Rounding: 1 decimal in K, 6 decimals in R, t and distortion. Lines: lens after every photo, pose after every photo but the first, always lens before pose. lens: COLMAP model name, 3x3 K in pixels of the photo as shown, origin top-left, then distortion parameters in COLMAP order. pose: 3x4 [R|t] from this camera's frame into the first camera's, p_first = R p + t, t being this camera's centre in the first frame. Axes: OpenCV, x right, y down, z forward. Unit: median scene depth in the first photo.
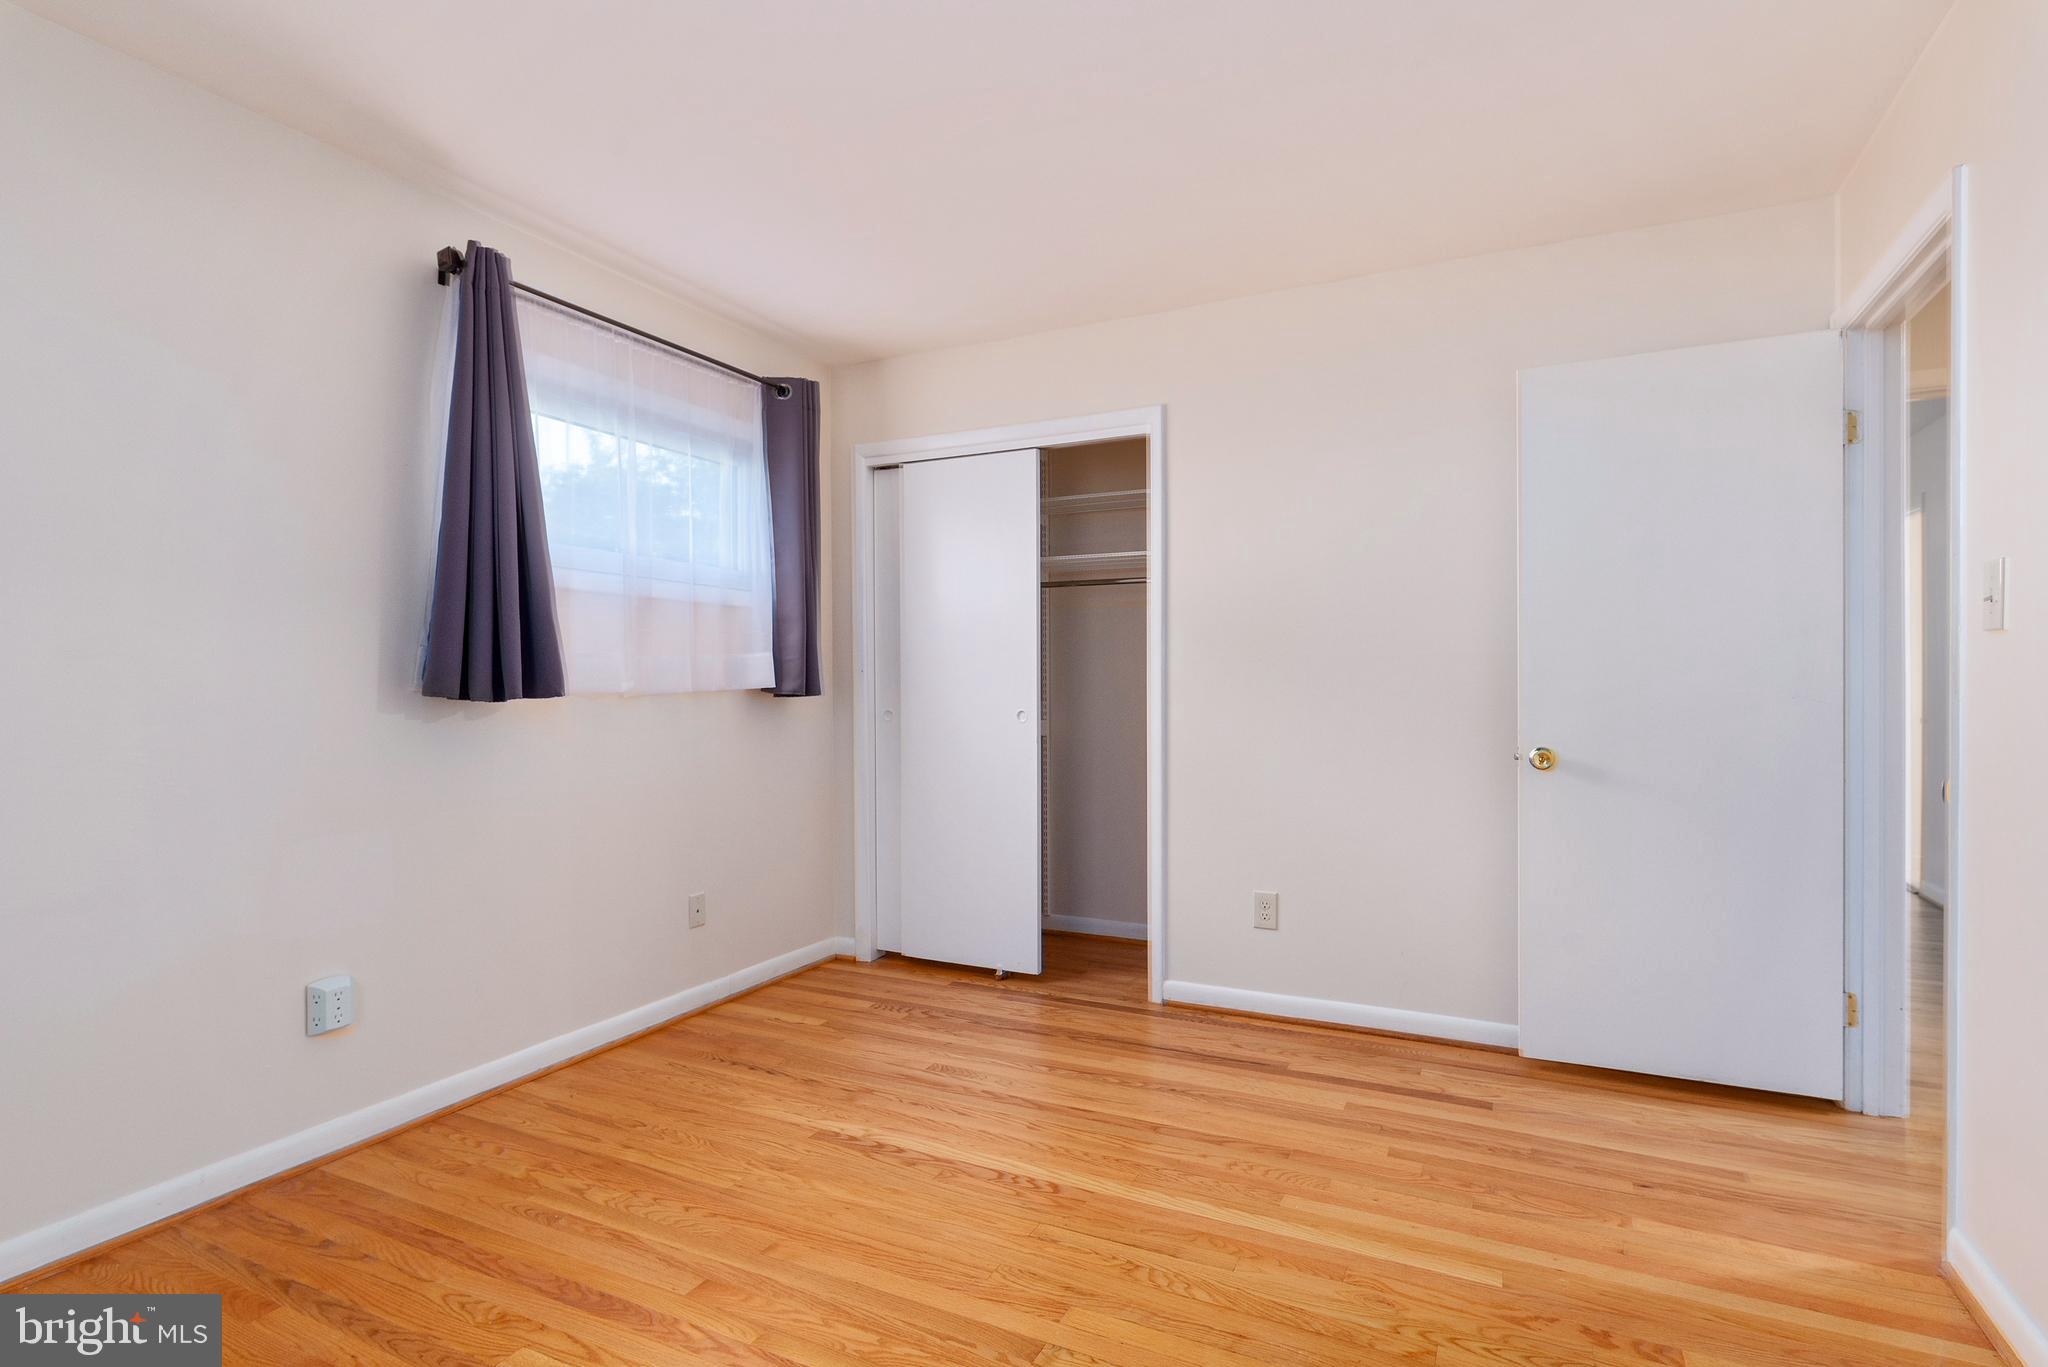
lens RADIAL K [[1020.5, 0, 1026.5], [0, 1020.5, 679.1], [0, 0, 1]] dist [-0.002996, -0.001144]
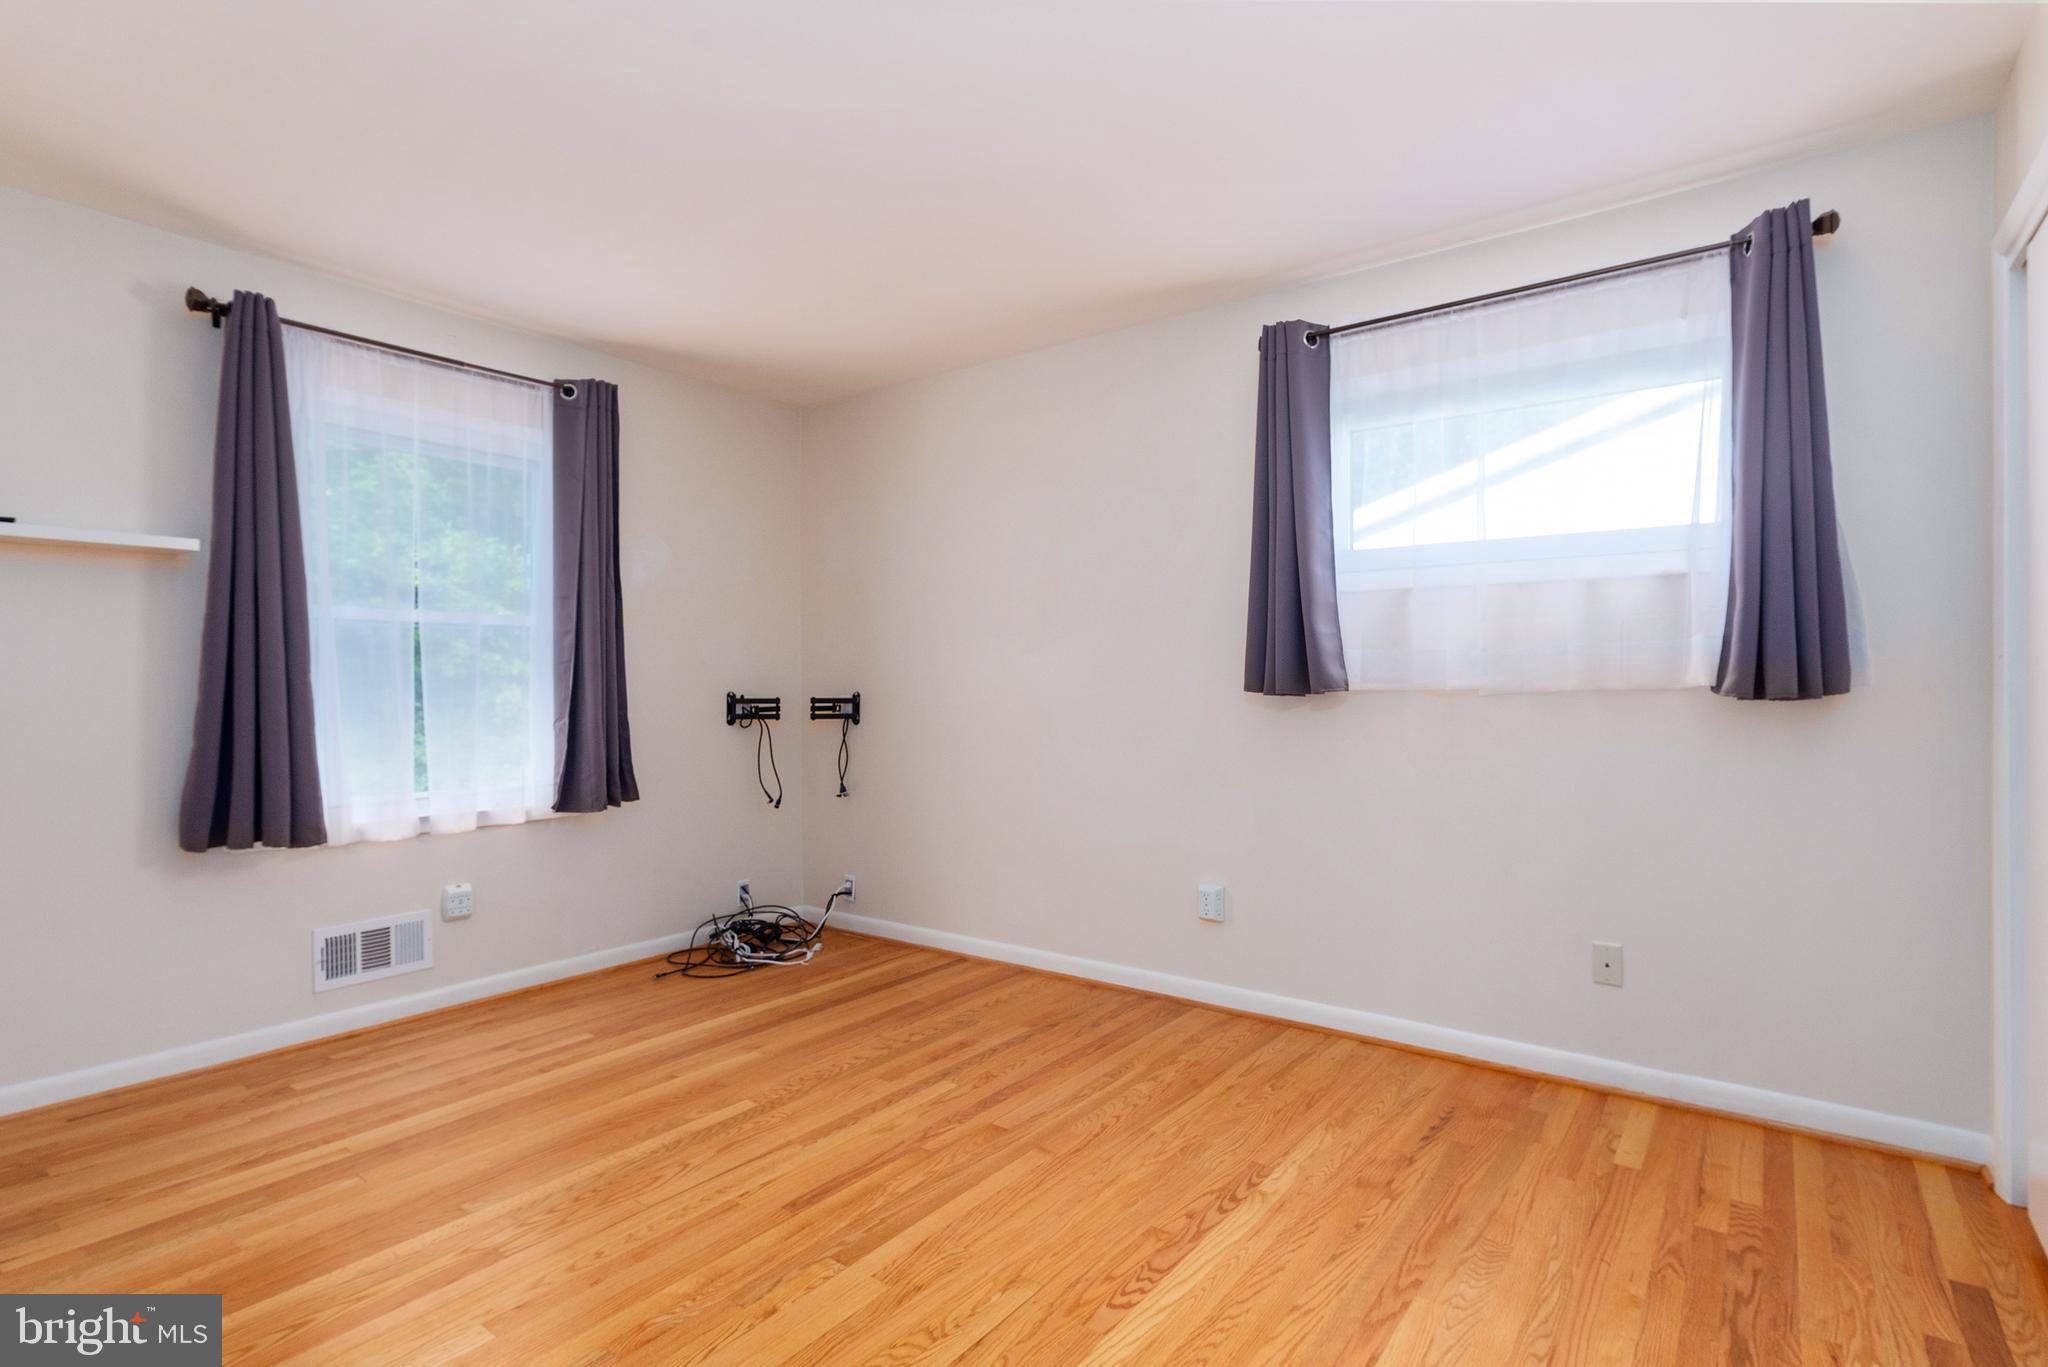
lens RADIAL K [[1020.5, 0, 1026.5], [0, 1020.5, 679.1], [0, 0, 1]] dist [-0.002996, -0.001144]
pose [[-0.180722, 0.005804, -0.983517, 0.721662], [0.002301, 0.999982, 0.005479, -0.003212], [0.983532, -0.001273, -0.180732, 0.926610]]
